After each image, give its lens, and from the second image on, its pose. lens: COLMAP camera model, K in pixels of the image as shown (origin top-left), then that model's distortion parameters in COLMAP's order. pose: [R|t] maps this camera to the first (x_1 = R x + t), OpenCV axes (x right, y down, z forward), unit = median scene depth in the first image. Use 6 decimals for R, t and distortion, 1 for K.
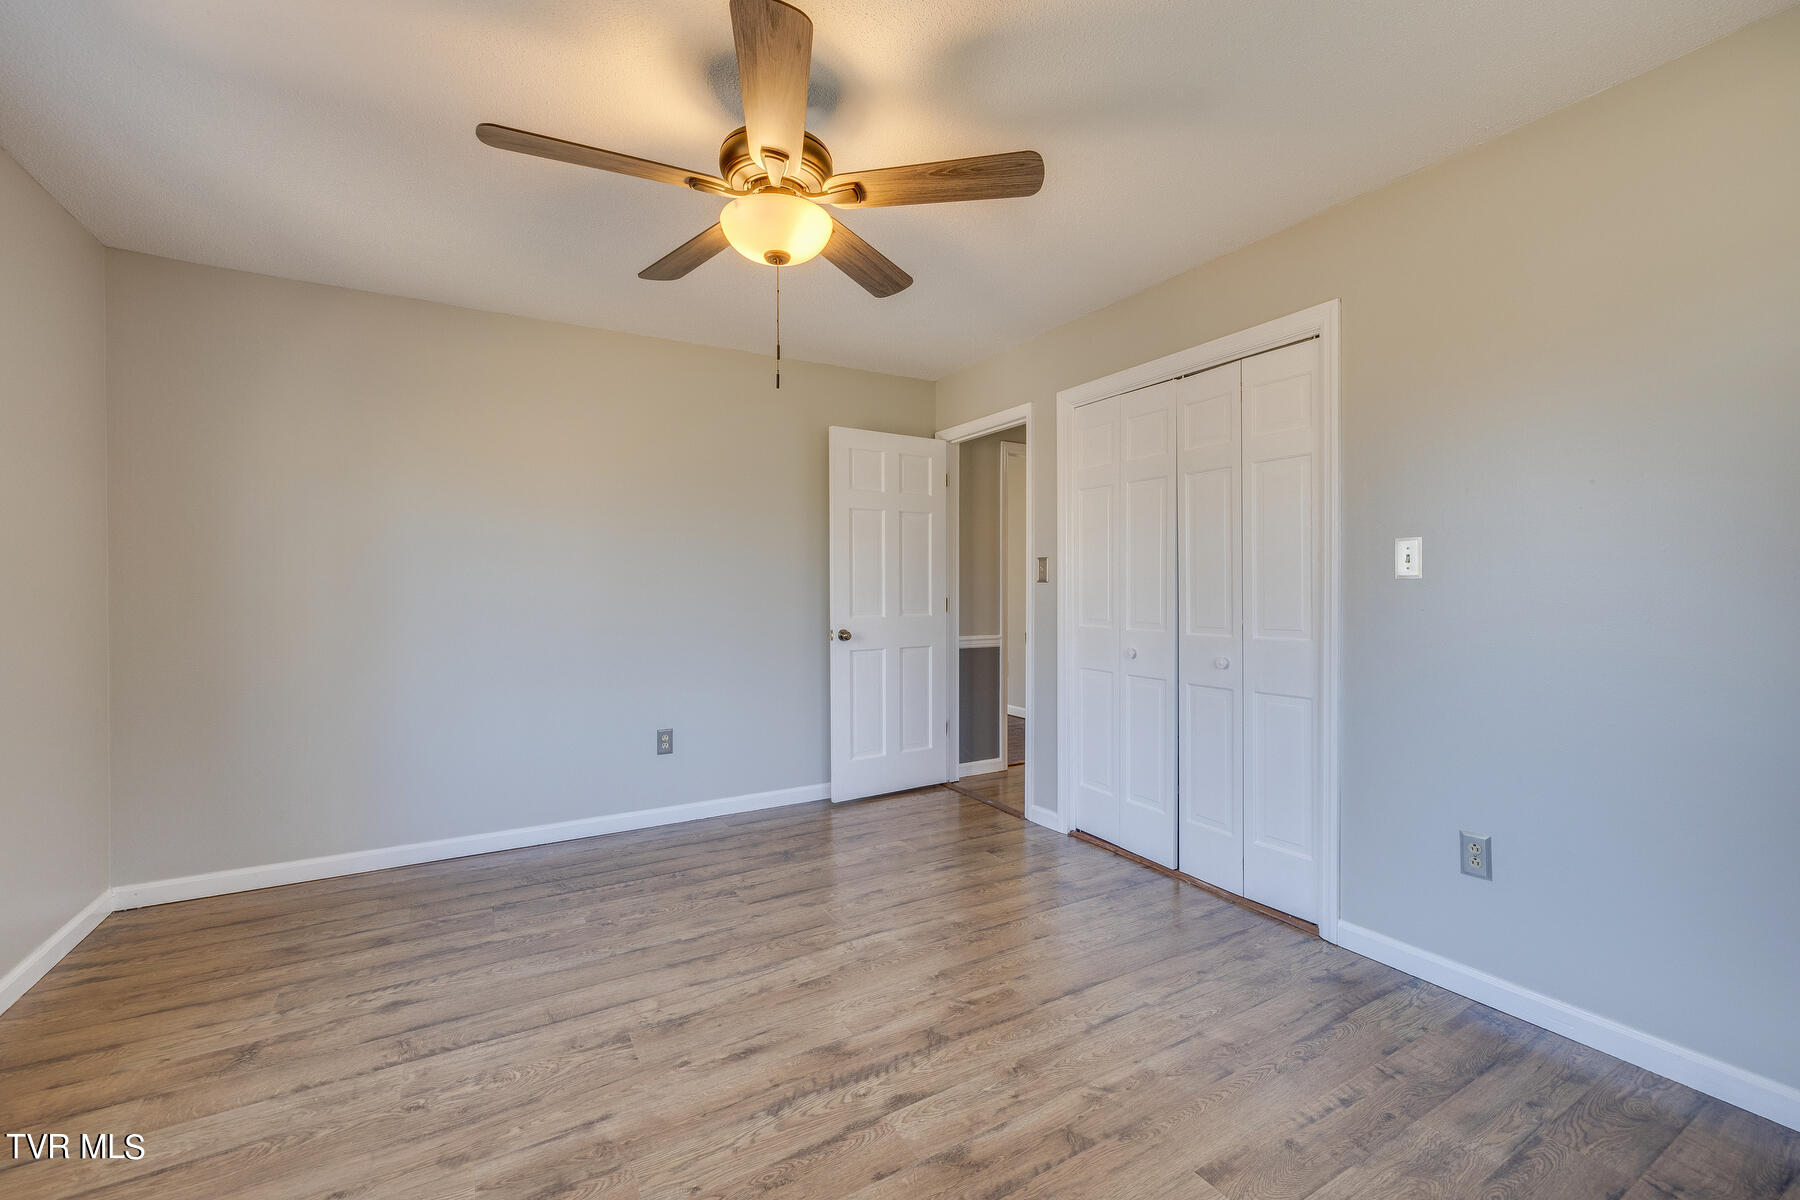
lens RADIAL K [[759.9, 0, 904.3], [0, 759.9, 591.7], [0, 0, 1]] dist [-0.000666, 0.000280]
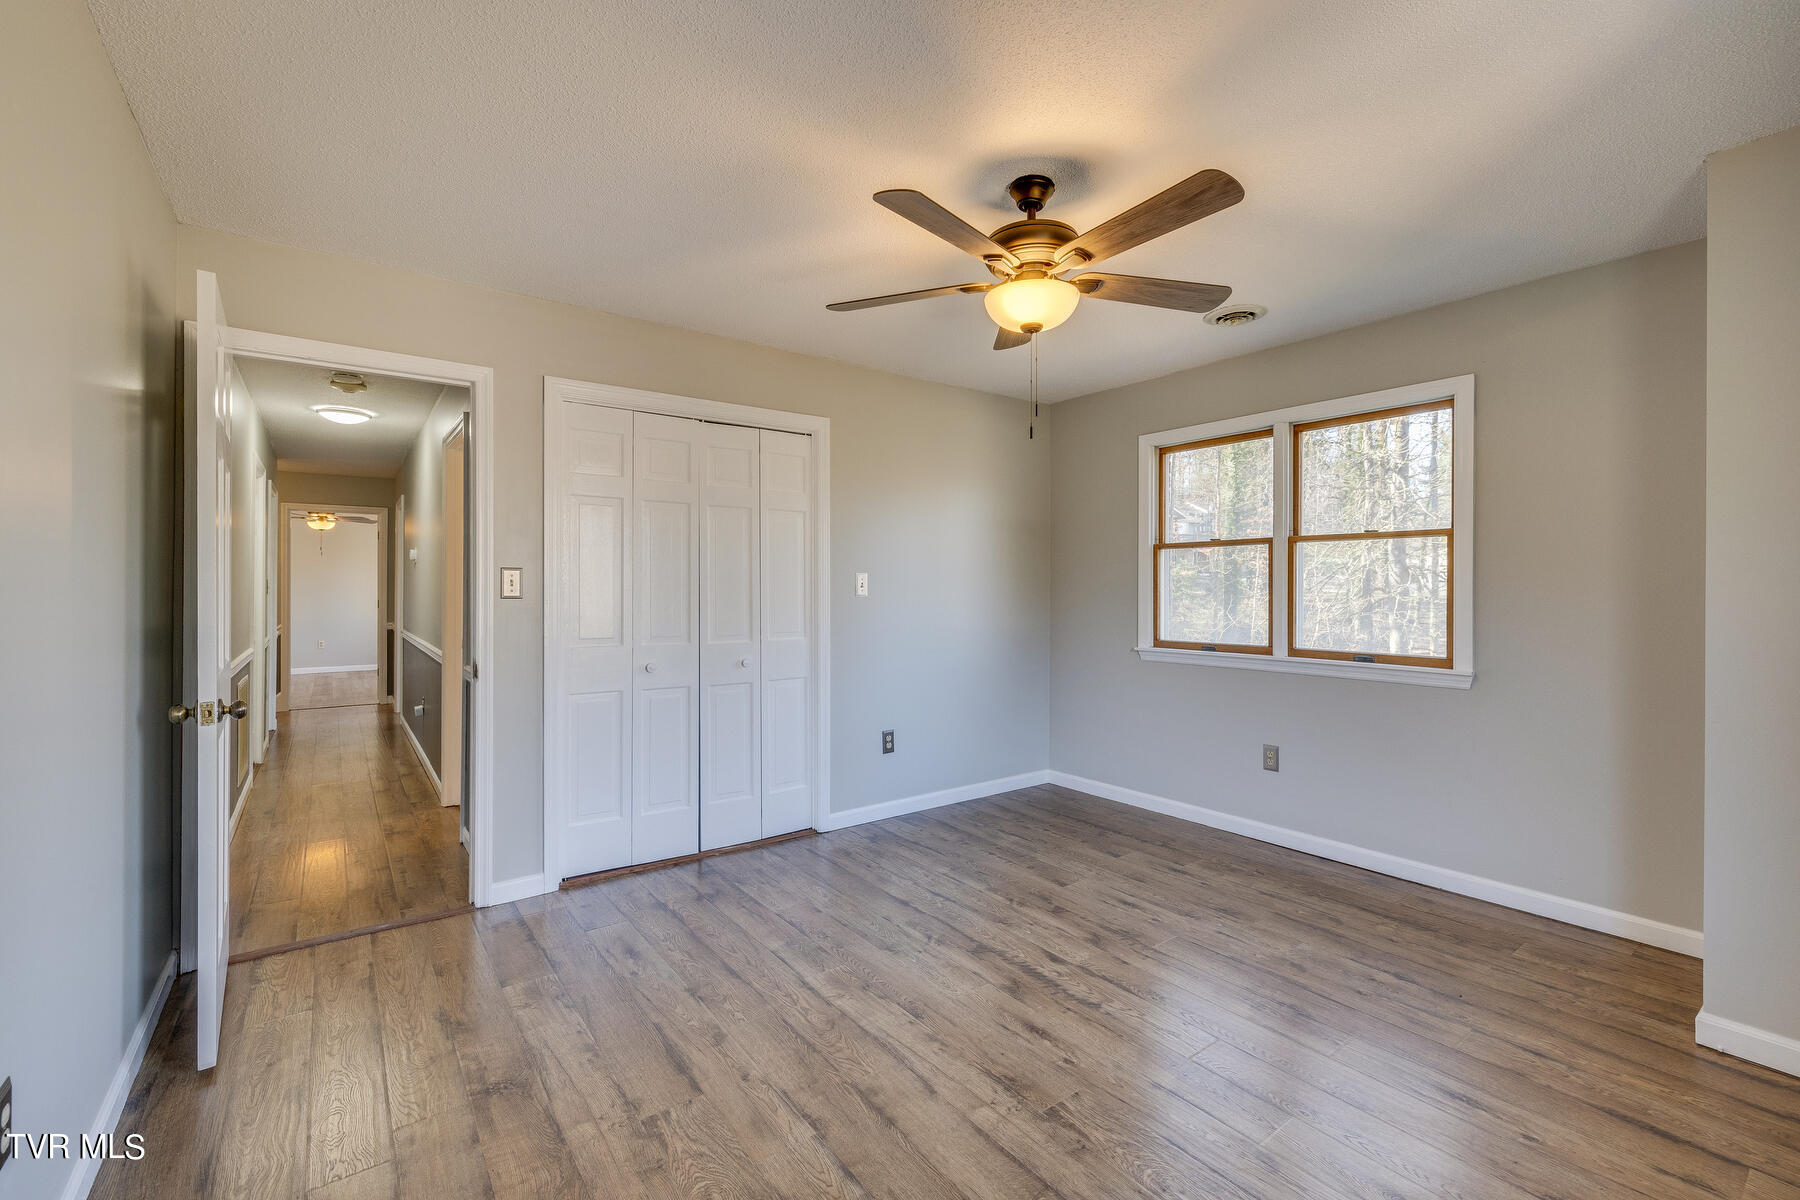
lens RADIAL K [[759.9, 0, 904.3], [0, 759.9, 591.7], [0, 0, 1]] dist [-0.000666, 0.000280]
pose [[-0.109775, 0.000013, 0.993956, -1.084656], [0.007042, 0.999975, 0.000764, -0.029322], [-0.993932, 0.007083, -0.109772, 1.102095]]
